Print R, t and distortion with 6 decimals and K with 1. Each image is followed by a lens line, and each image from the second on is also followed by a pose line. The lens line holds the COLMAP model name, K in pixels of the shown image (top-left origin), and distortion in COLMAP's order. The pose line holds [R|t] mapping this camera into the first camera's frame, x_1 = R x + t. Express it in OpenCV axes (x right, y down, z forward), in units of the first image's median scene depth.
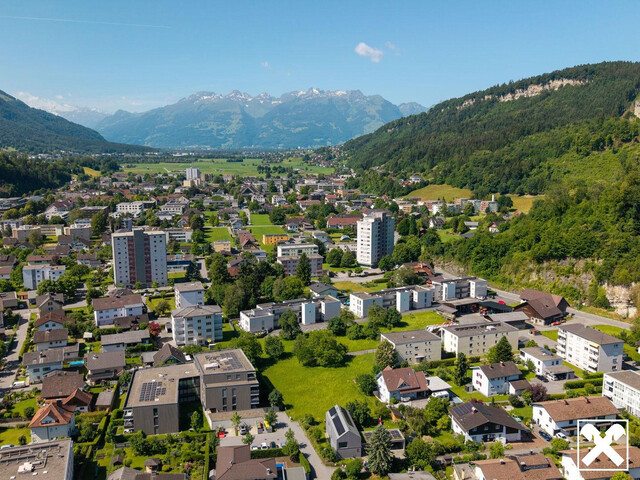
lens RADIAL K [[564.5, 0, 320.8], [0, 564.5, 240.8], [0, 0, 1]] dist [0.069937, -0.116385]
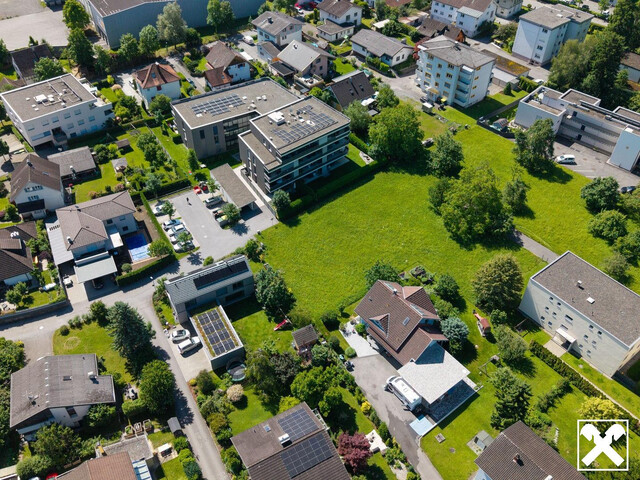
lens RADIAL K [[564.5, 0, 318.0], [0, 564.5, 241.7], [0, 0, 1]] dist [0.069937, -0.116385]
pose [[0.335950, 0.650204, -0.681448, 0.300128], [-0.168289, 0.753293, 0.635790, -0.097723], [0.926724, -0.098914, 0.362491, 0.501787]]
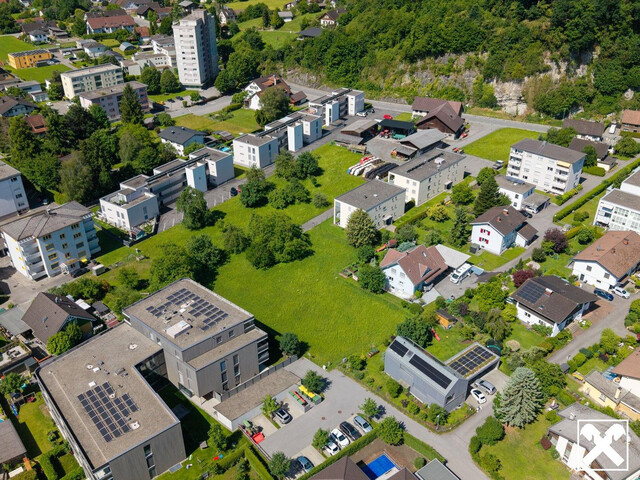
lens RADIAL K [[564.5, 0, 320.9], [0, 564.5, 240.4], [0, 0, 1]] dist [0.069937, -0.116385]
pose [[0.881204, -0.242601, 0.405739, -0.187240], [0.081467, 0.923369, 0.375172, -0.055626], [-0.465663, -0.297548, 0.833440, 0.296165]]
